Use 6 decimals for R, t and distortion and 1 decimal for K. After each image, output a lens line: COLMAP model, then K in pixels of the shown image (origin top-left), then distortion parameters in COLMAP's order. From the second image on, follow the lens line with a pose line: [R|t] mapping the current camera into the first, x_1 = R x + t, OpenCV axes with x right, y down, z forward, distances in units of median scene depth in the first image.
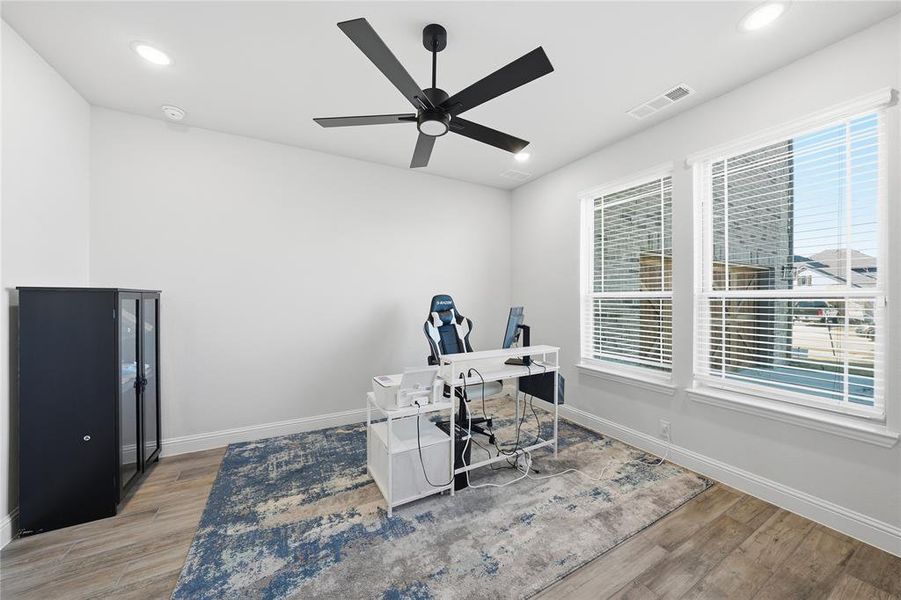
lens RADIAL K [[314.6, 0, 451.5], [0, 314.6, 298.9], [0, 0, 1]] dist [-0.019888, 0.003010]
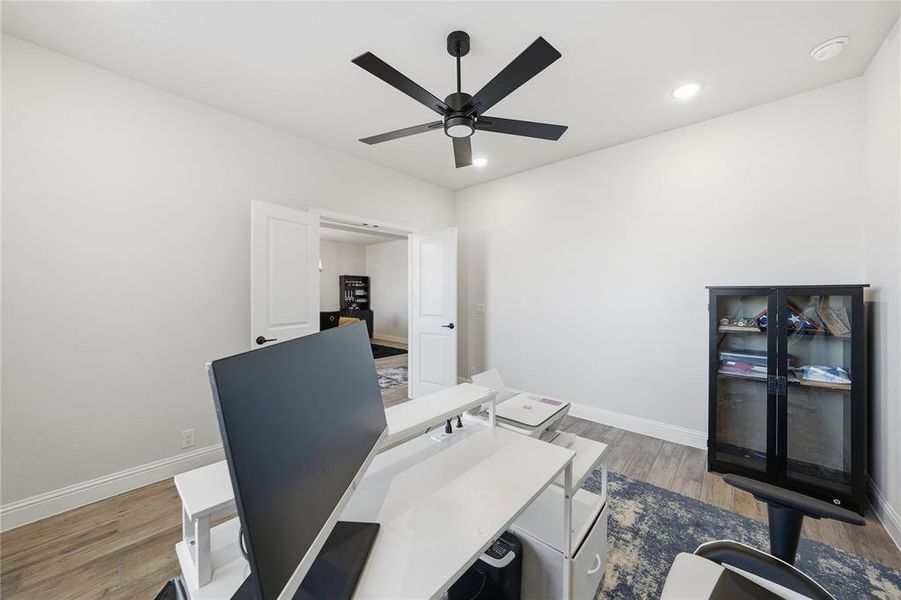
lens RADIAL K [[314.6, 0, 453.1], [0, 314.6, 294.3], [0, 0, 1]] dist [-0.019888, 0.003010]
pose [[-0.944219, -0.002674, -0.329307, 0.260445], [-0.003654, 0.999991, 0.002356, -0.002401], [0.329298, 0.003428, -0.944220, 1.695520]]
